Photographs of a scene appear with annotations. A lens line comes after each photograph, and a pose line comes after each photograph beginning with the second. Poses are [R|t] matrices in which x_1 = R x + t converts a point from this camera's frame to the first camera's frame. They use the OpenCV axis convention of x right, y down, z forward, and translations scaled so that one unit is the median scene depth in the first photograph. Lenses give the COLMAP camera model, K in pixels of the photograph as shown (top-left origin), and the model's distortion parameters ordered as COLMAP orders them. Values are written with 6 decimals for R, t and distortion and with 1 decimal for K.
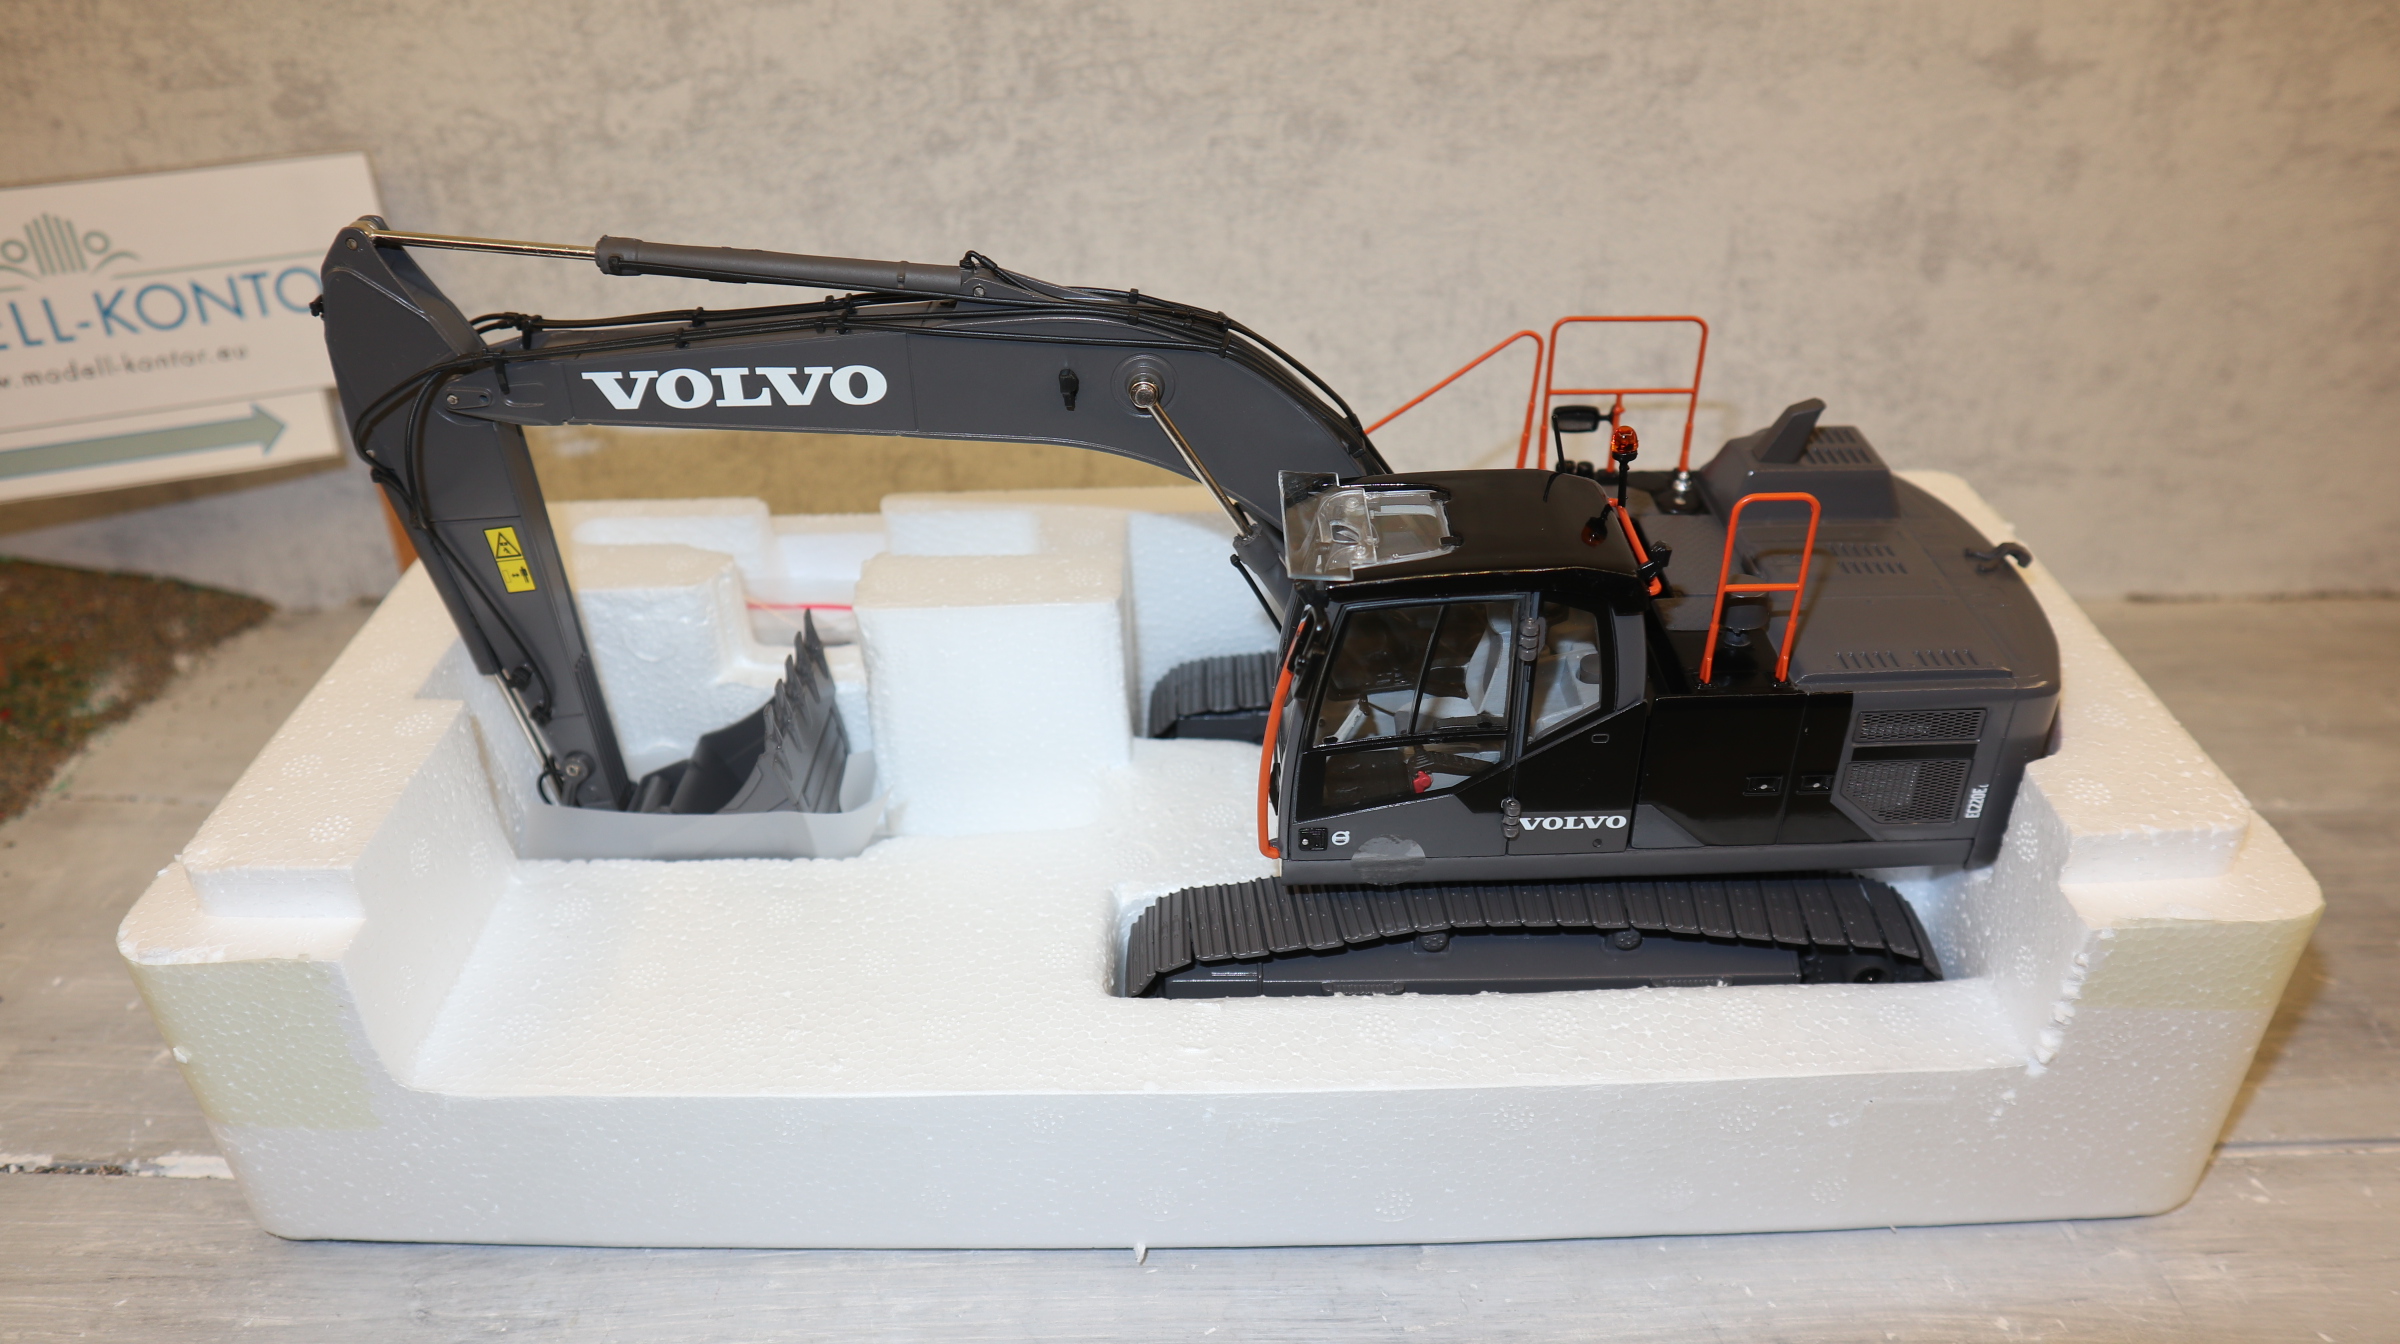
lens RADIAL K [[1675.3, 0, 1195.0], [0, 1675.3, 661.3], [0, 0, 1]] dist [-0.097751, 0.070326]
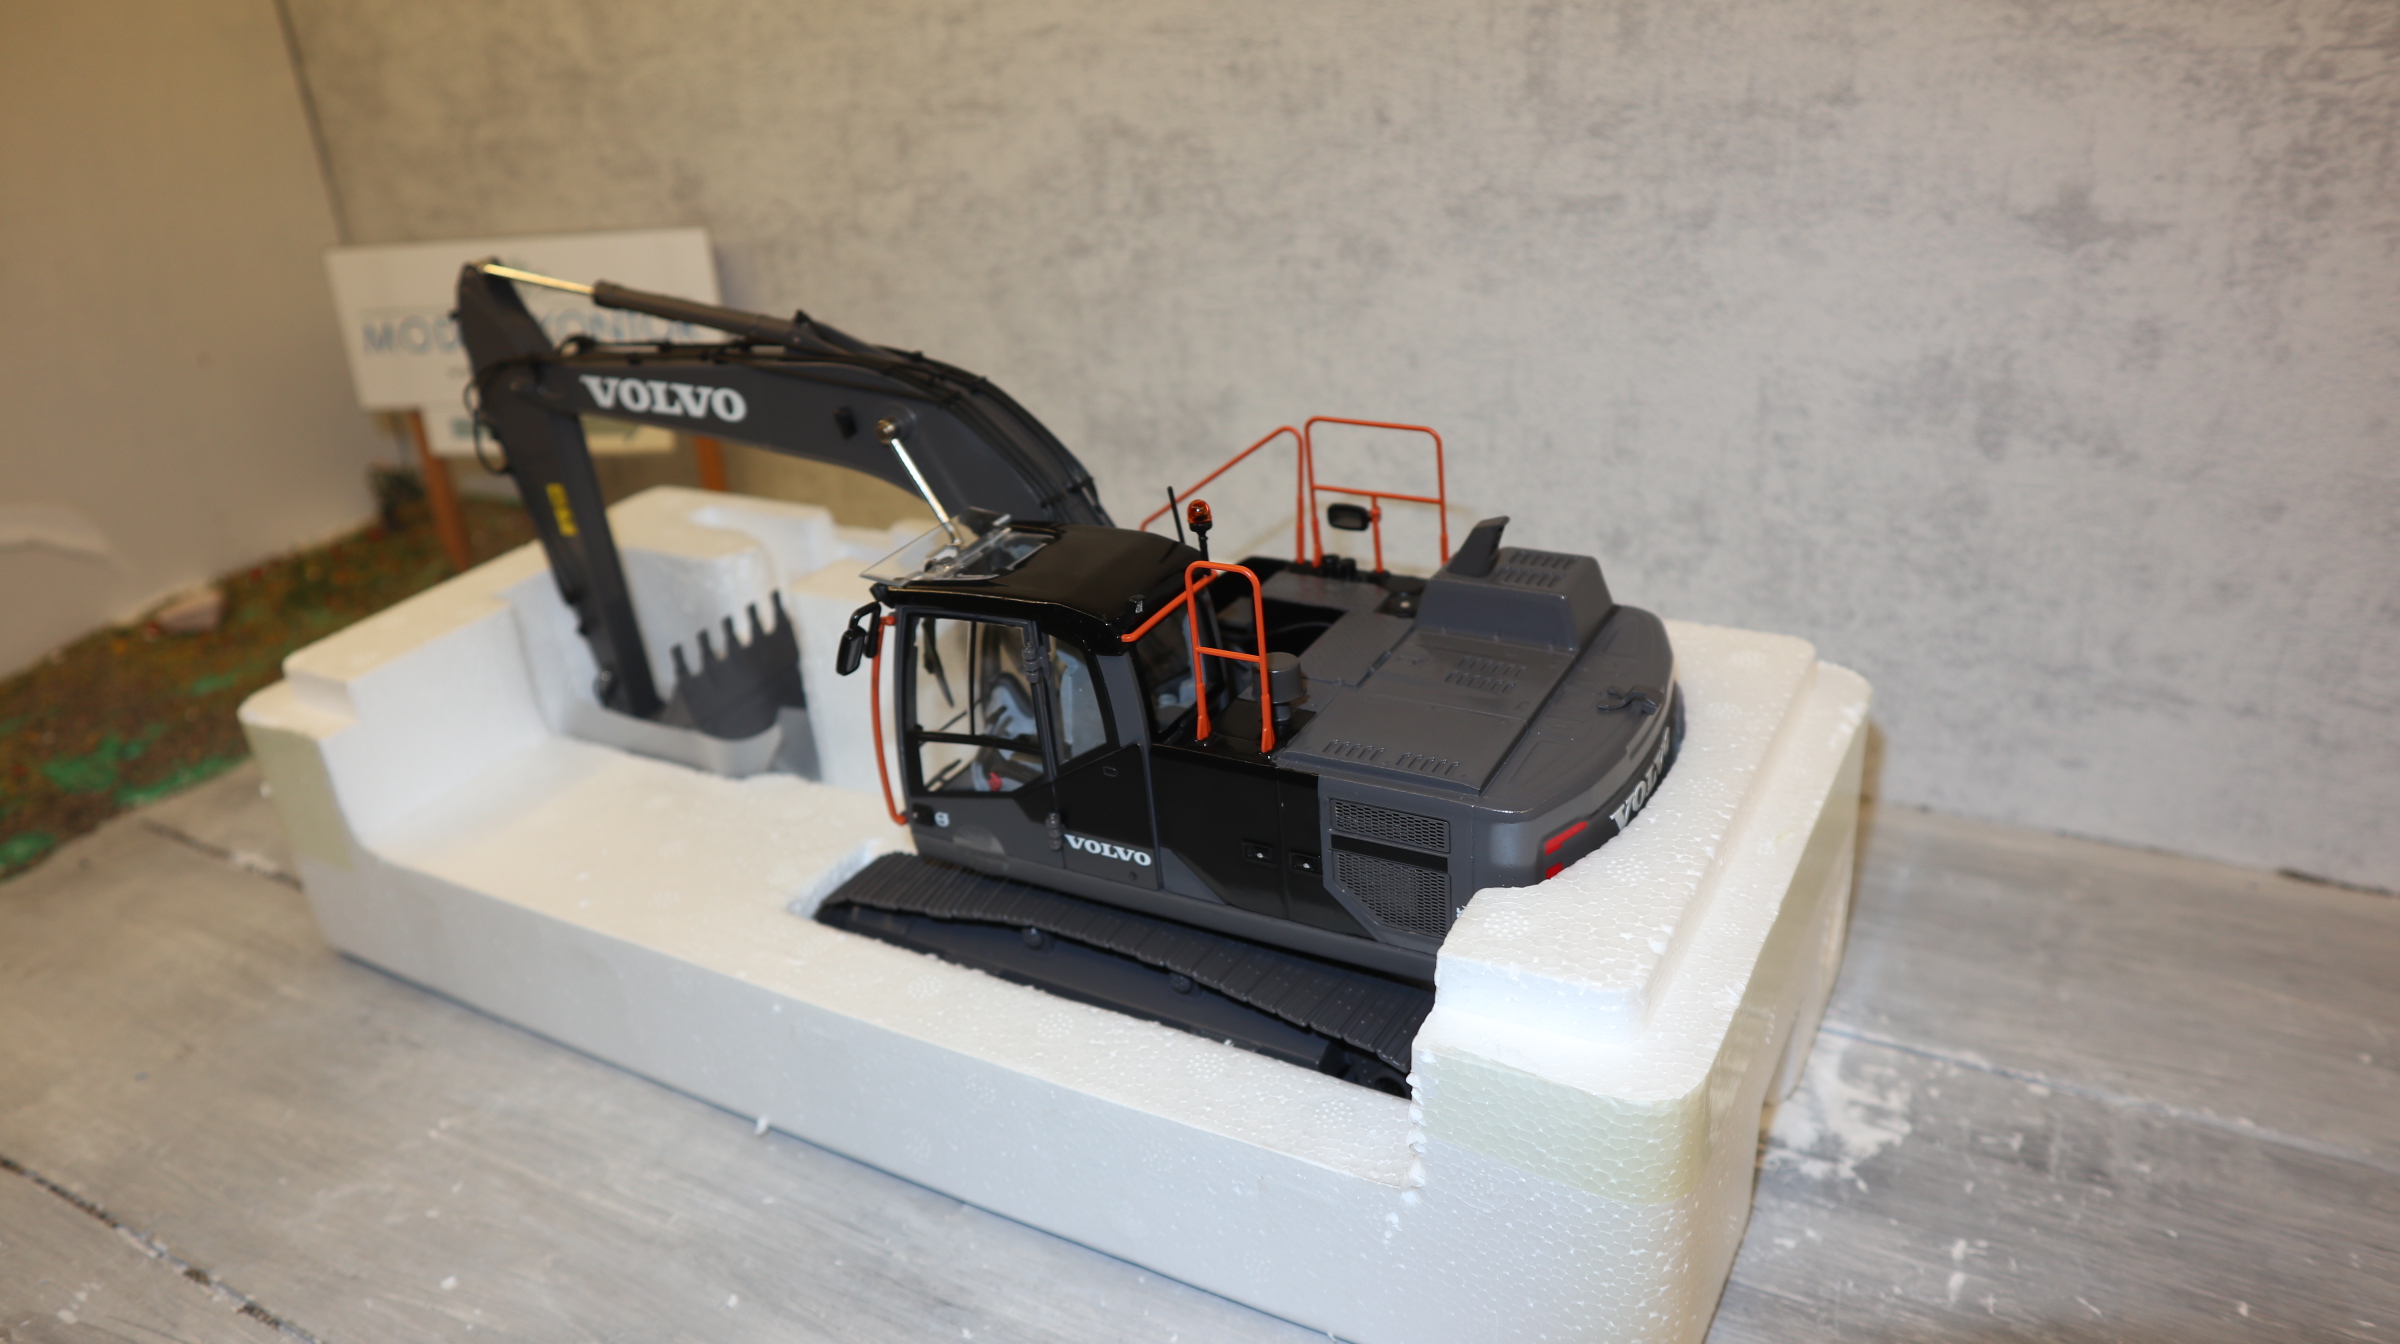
lens RADIAL K [[1682.8, 0, 1200.0], [0, 1682.8, 672.0], [0, 0, 1]] dist [-0.106603, 0.075073]
pose [[0.869079, 0.170804, -0.464249, 0.545157], [-0.208720, 0.977481, -0.031097, 0.002424], [0.448483, 0.123924, 0.885159, 0.020672]]
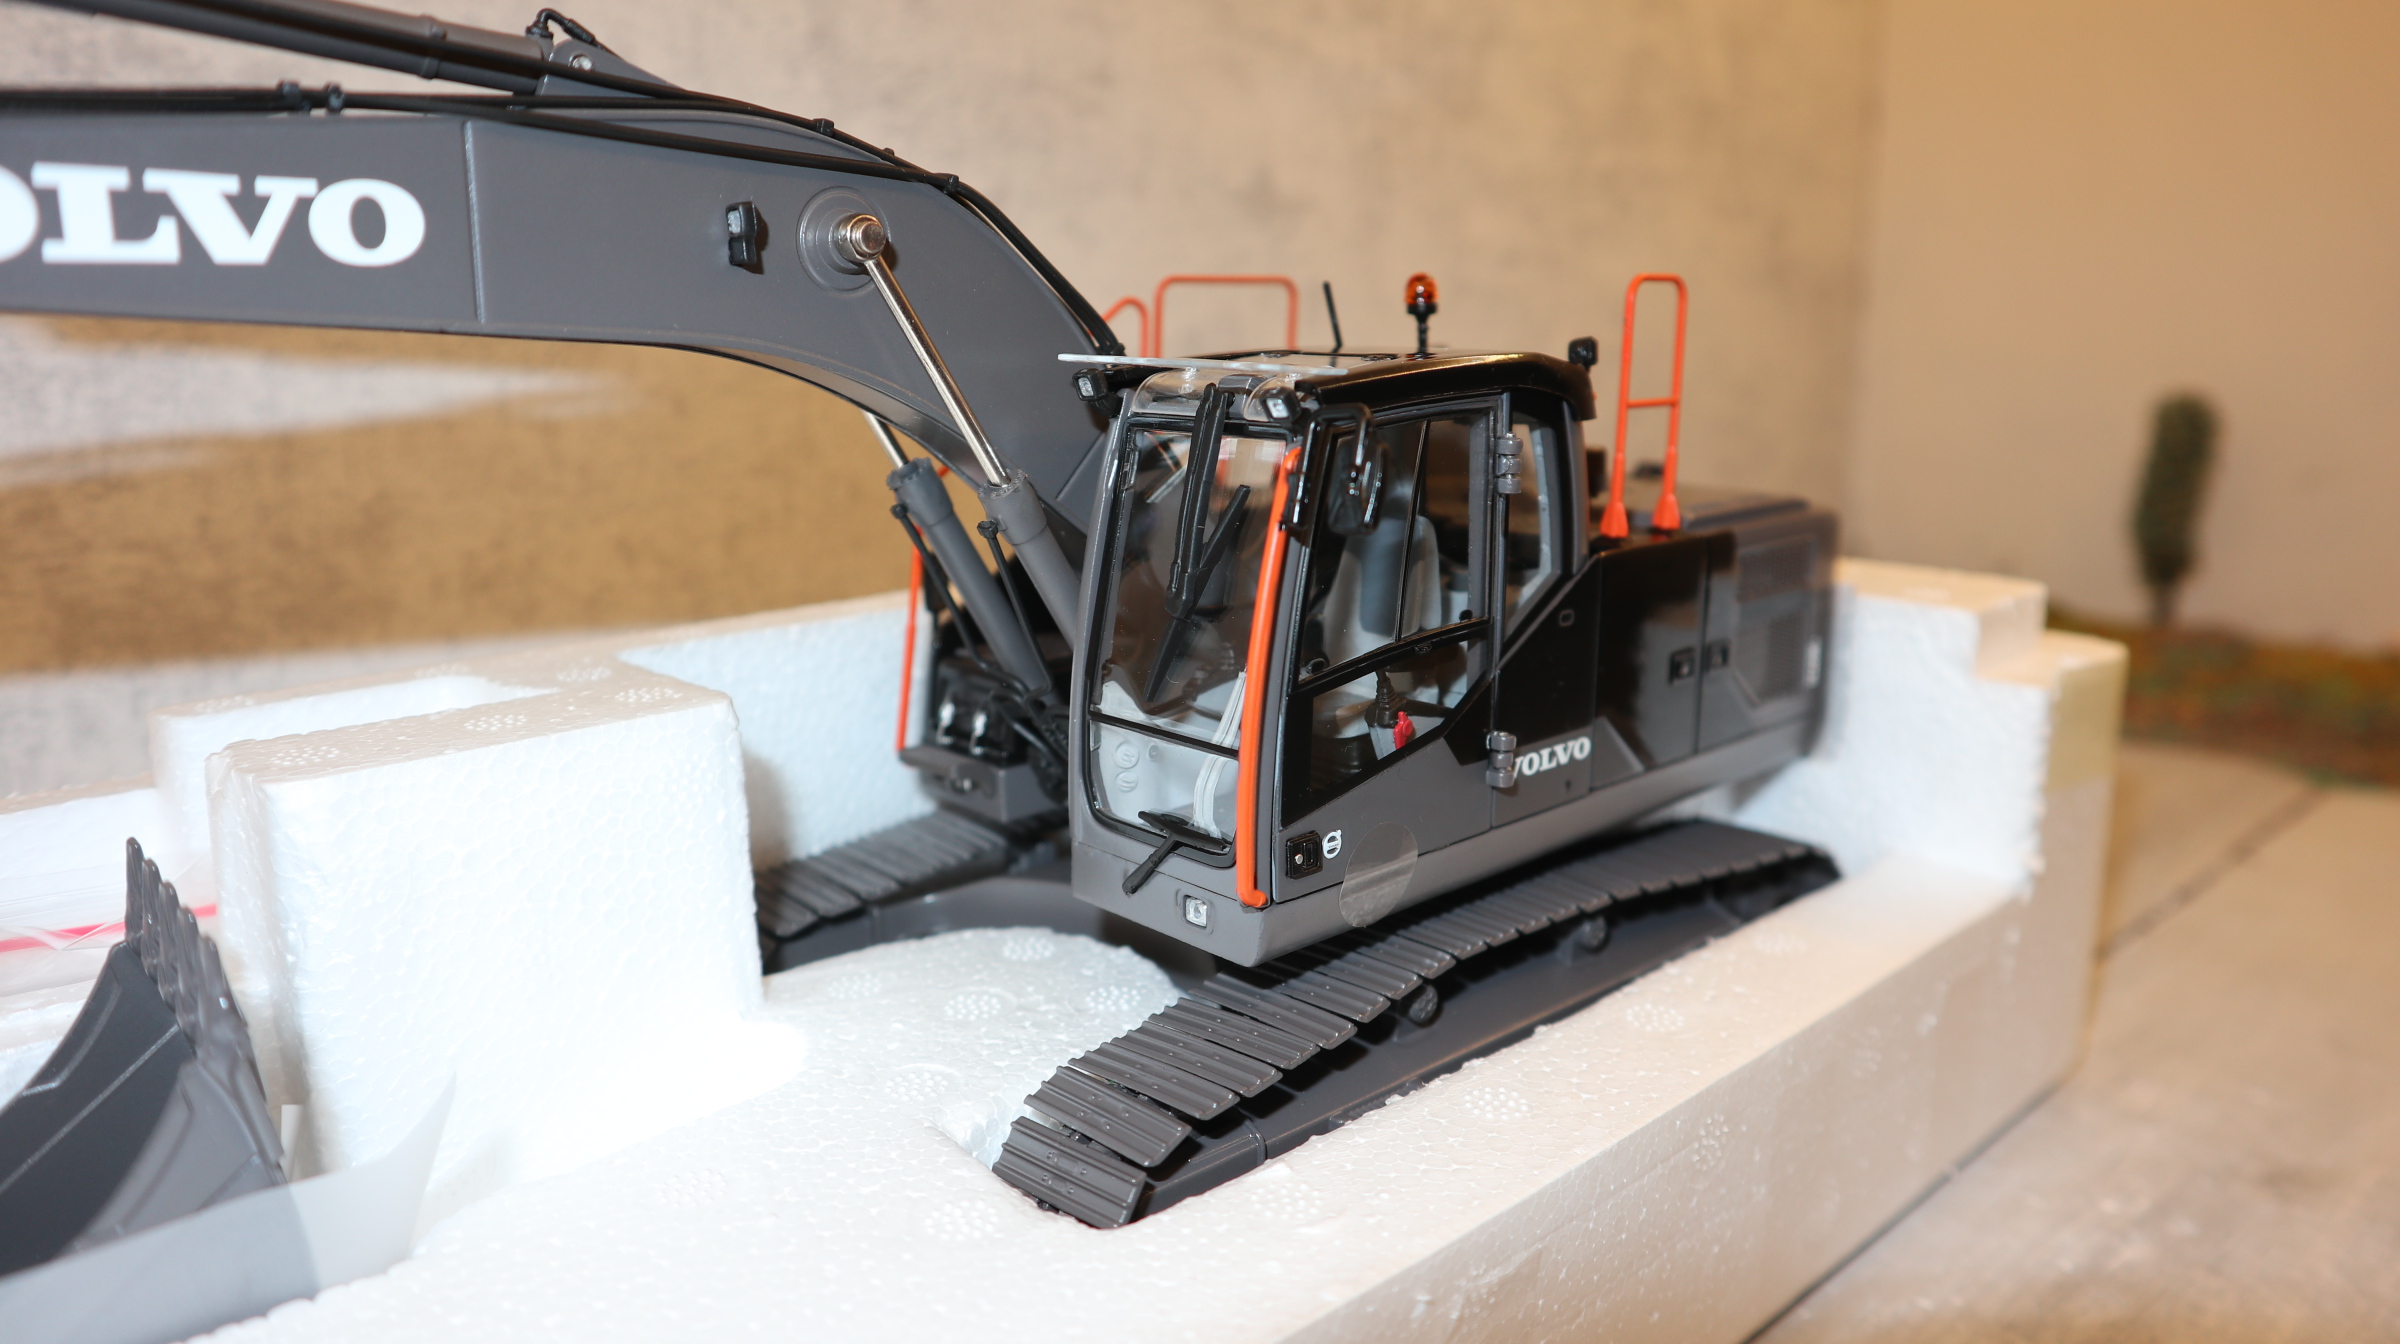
lens RADIAL K [[1682.8, 0, 1200.0], [0, 1682.8, 672.0], [0, 0, 1]] dist [-0.106603, 0.075073]
pose [[0.735965, -0.130304, 0.664362, -0.262219], [0.356378, 0.908909, -0.216518, 0.117891], [-0.575631, 0.396114, 0.715362, 0.382442]]
